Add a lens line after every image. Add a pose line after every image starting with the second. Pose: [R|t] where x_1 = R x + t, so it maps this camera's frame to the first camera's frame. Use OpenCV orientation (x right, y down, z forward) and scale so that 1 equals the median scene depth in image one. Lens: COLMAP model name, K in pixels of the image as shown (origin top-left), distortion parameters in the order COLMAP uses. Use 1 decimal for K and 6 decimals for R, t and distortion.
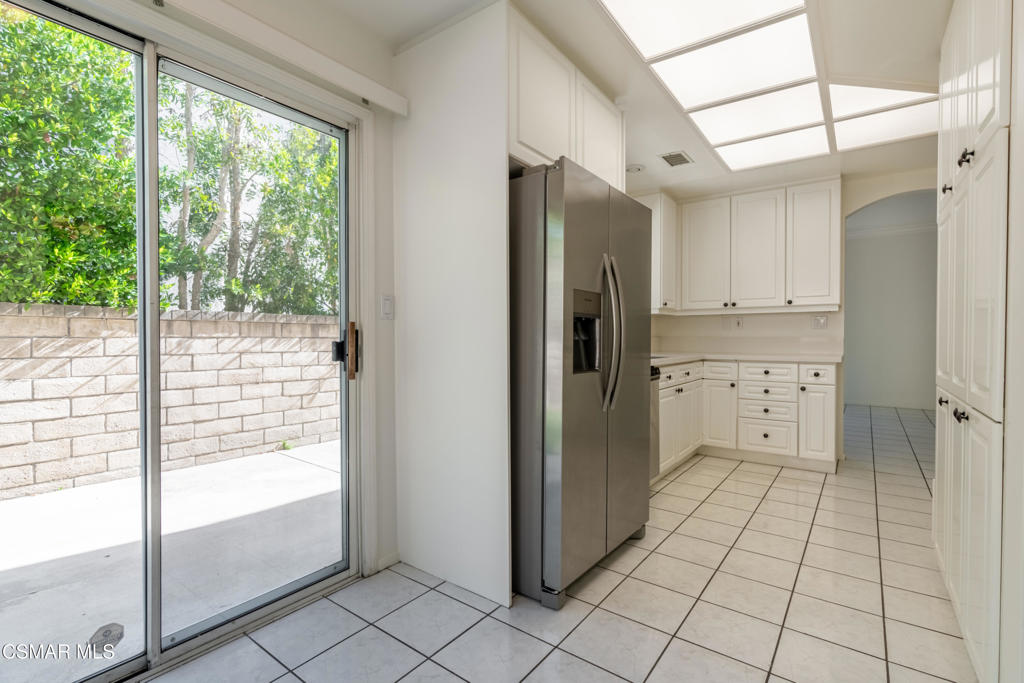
lens RADIAL K [[461.7, 0, 514.5], [0, 461.7, 343.2], [0, 0, 1]] dist [-0.000440, 0.000489]
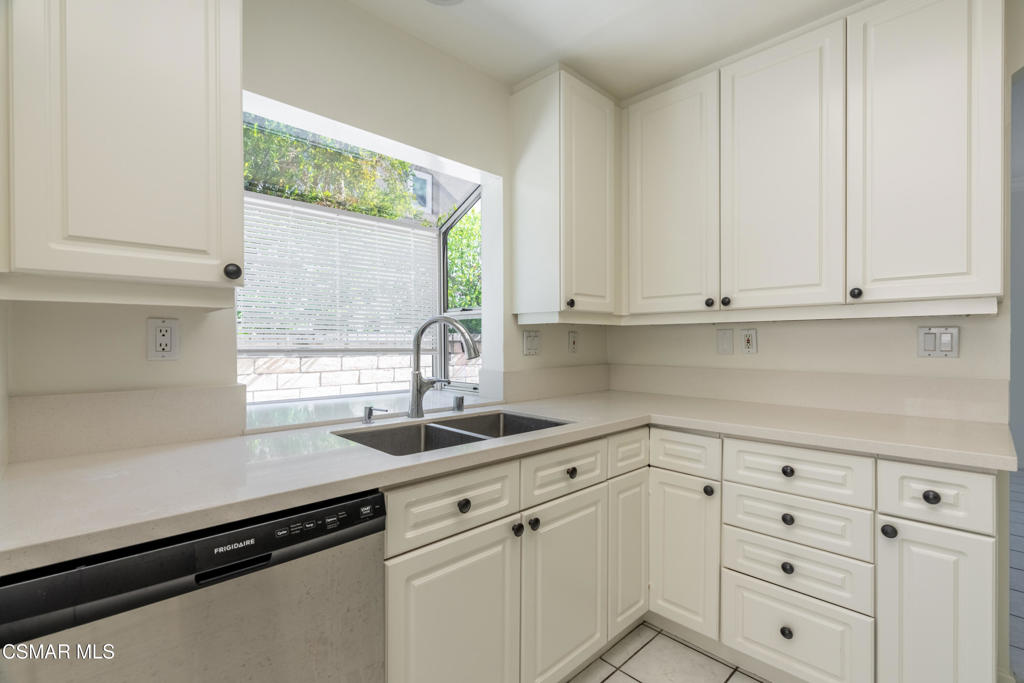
lens RADIAL K [[461.7, 0, 514.5], [0, 461.7, 343.2], [0, 0, 1]] dist [-0.000440, 0.000489]
pose [[0.987427, -0.000521, -0.158074, 0.362988], [-0.001018, 0.999953, -0.009655, -0.040636], [0.158071, 0.009694, 0.987380, 0.550486]]
